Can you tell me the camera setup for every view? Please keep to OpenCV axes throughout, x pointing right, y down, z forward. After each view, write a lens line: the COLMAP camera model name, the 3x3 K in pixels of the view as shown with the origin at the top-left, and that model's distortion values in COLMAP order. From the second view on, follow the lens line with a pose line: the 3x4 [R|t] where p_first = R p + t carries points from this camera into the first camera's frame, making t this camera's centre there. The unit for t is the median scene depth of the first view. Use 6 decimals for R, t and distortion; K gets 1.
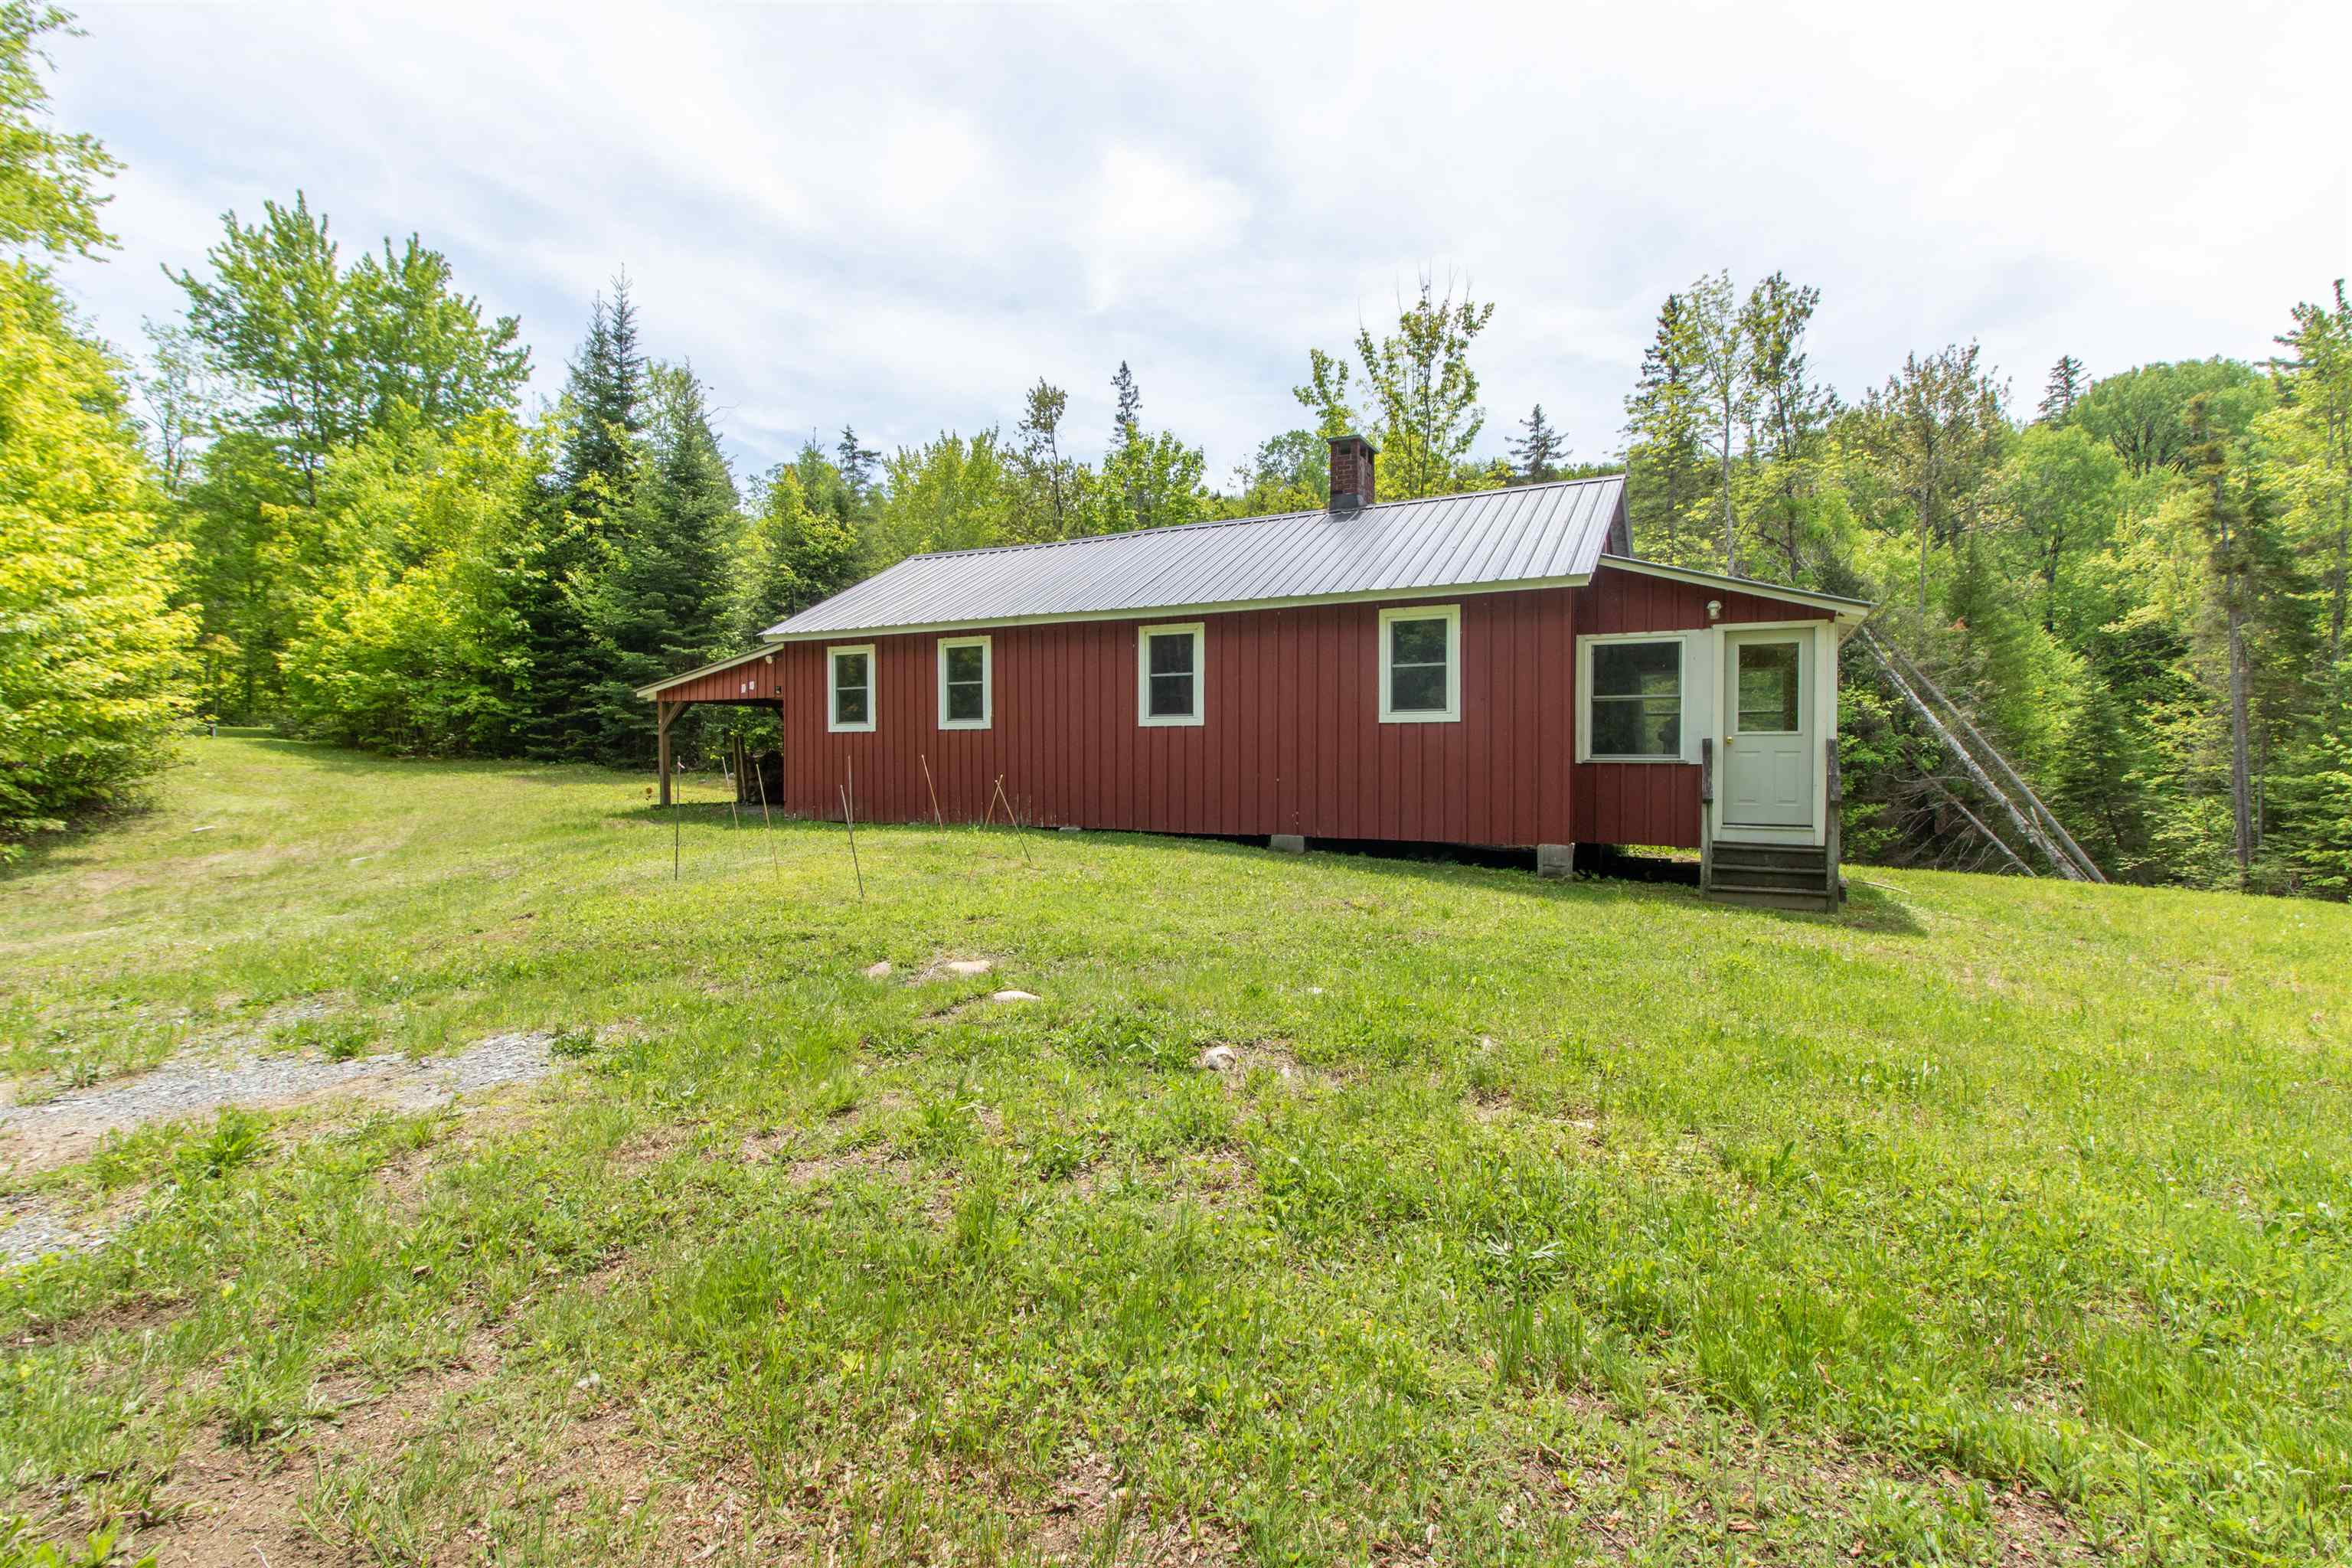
lens RADIAL K [[1106.0, 0, 1183.0], [0, 1106.0, 786.3], [0, 0, 1]] dist [-0.003384, 0.002243]
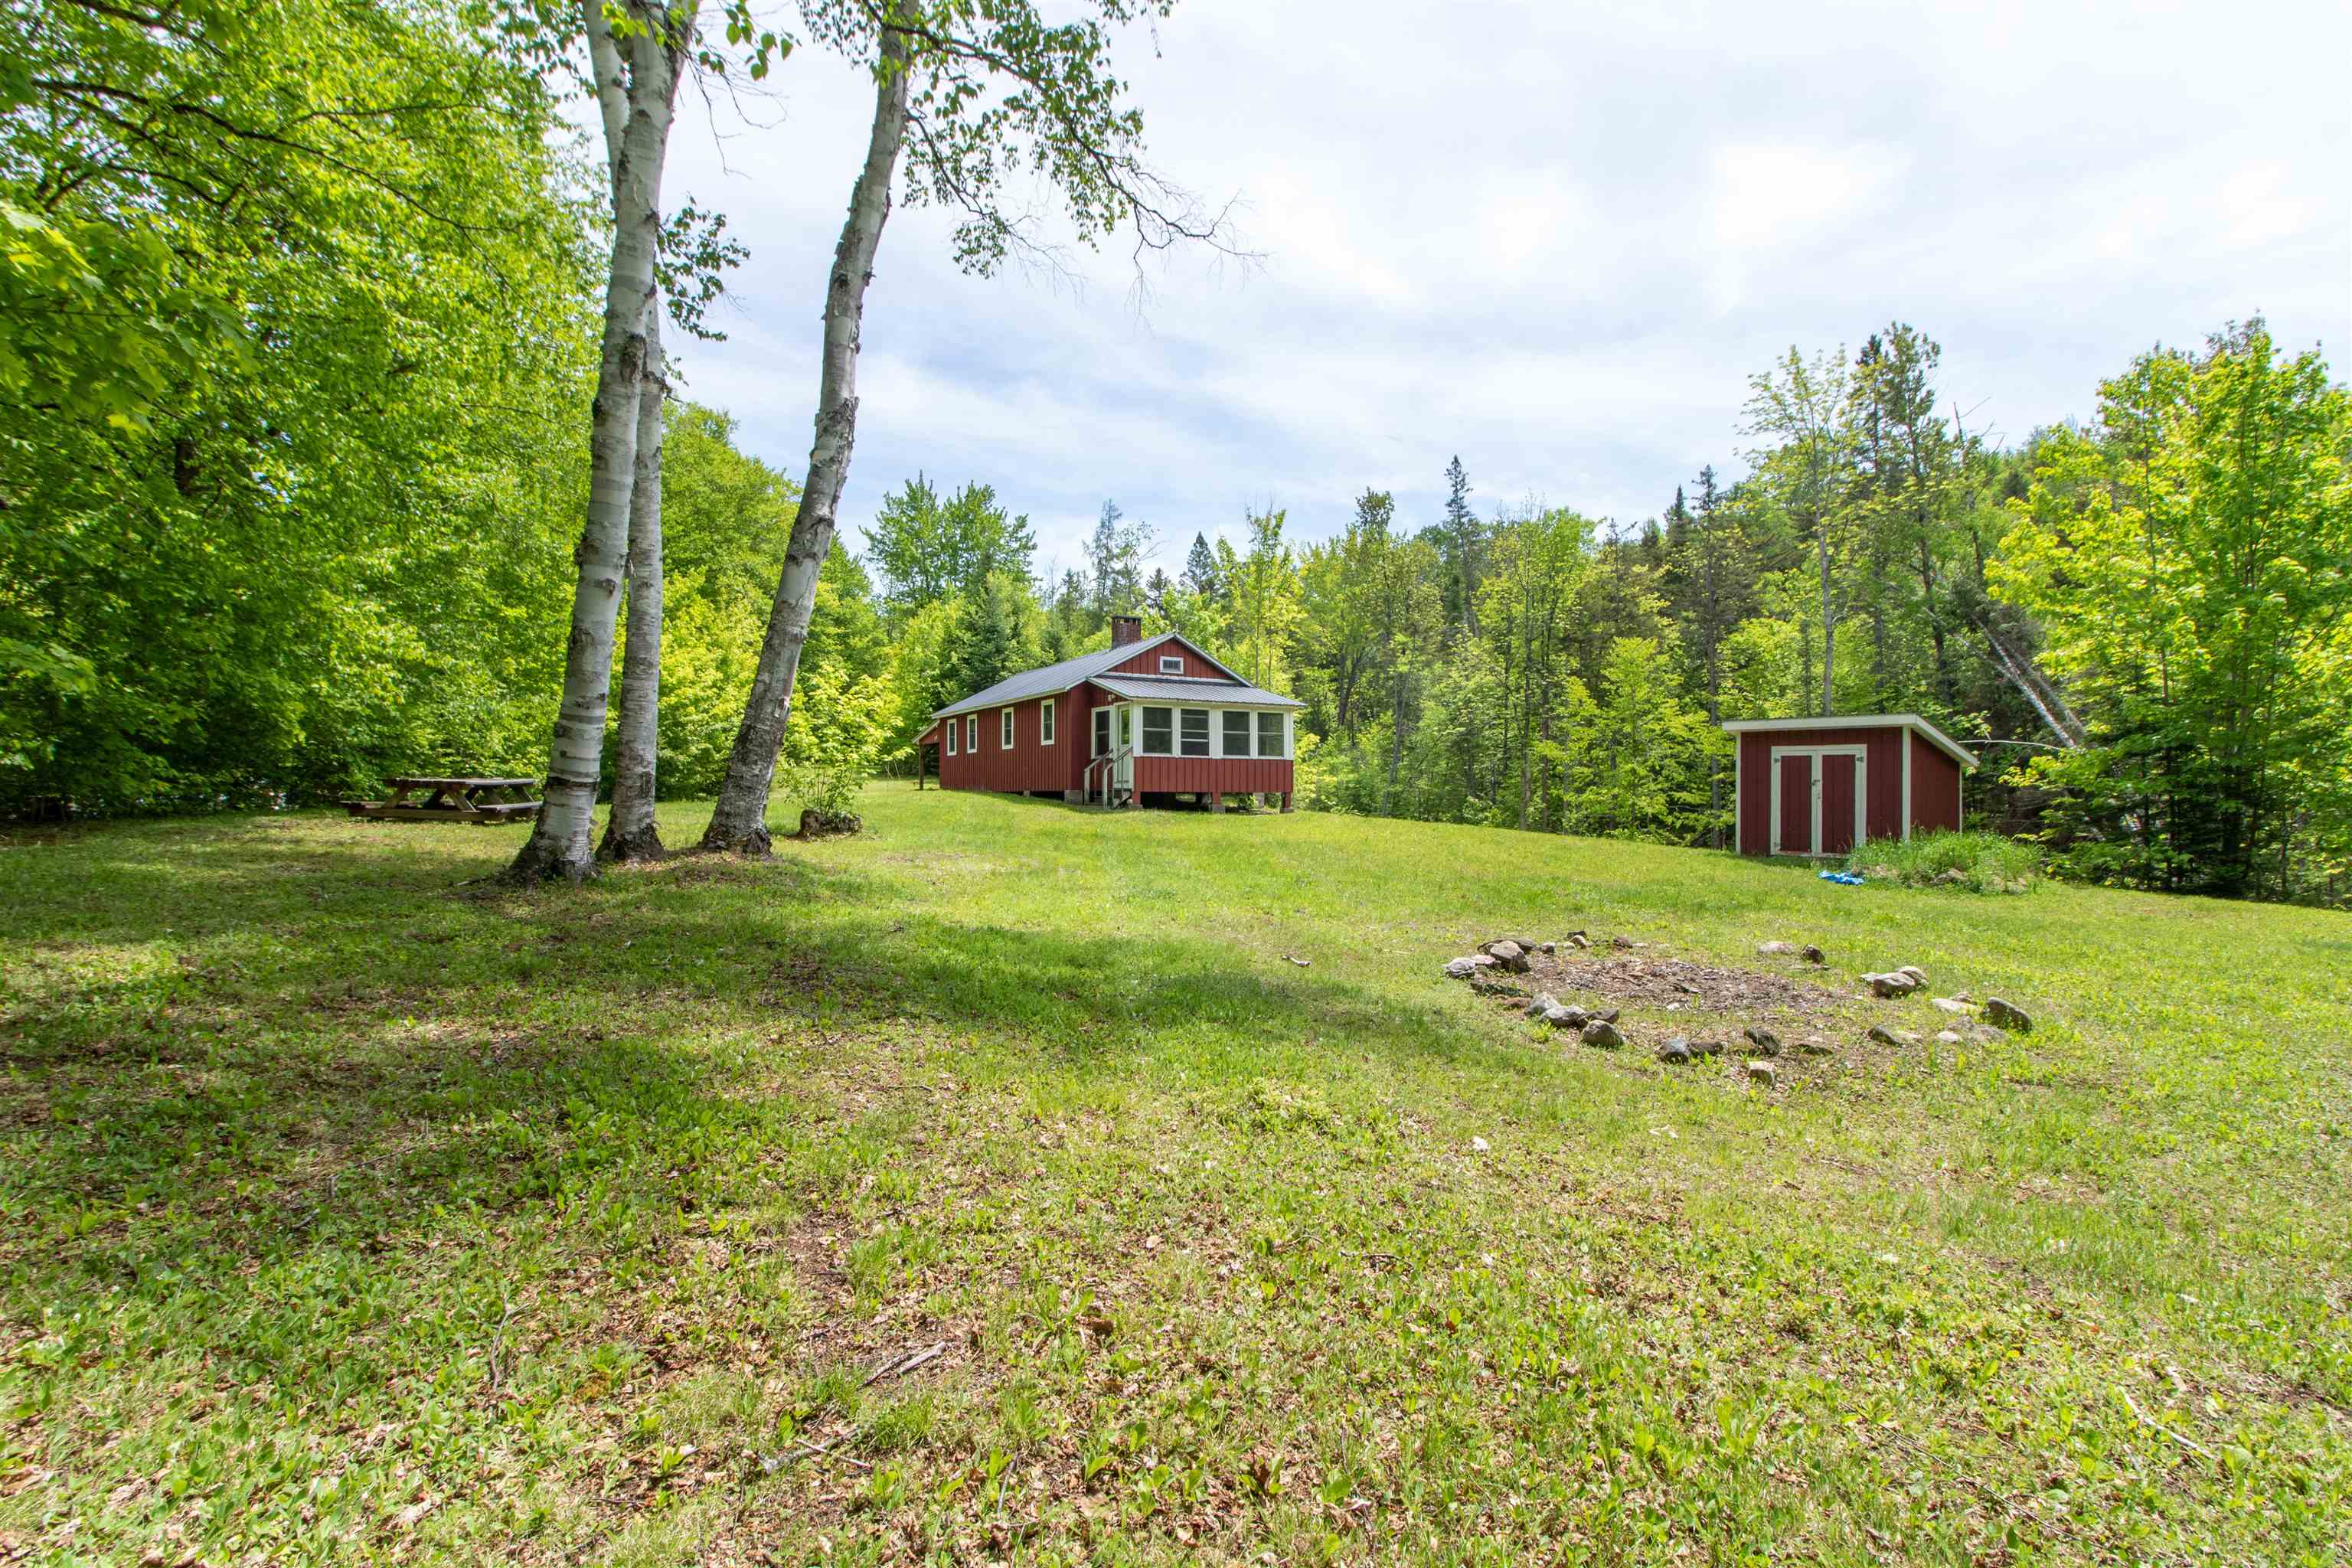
lens RADIAL K [[1106.0, 0, 1175.3], [0, 1106.0, 763.2], [0, 0, 1]] dist [-0.003384, 0.002243]
pose [[0.842930, -0.016643, -0.537766, 0.866940], [-0.013941, 0.998510, -0.052754, 0.054775], [0.537843, 0.051964, 0.841442, -0.467465]]
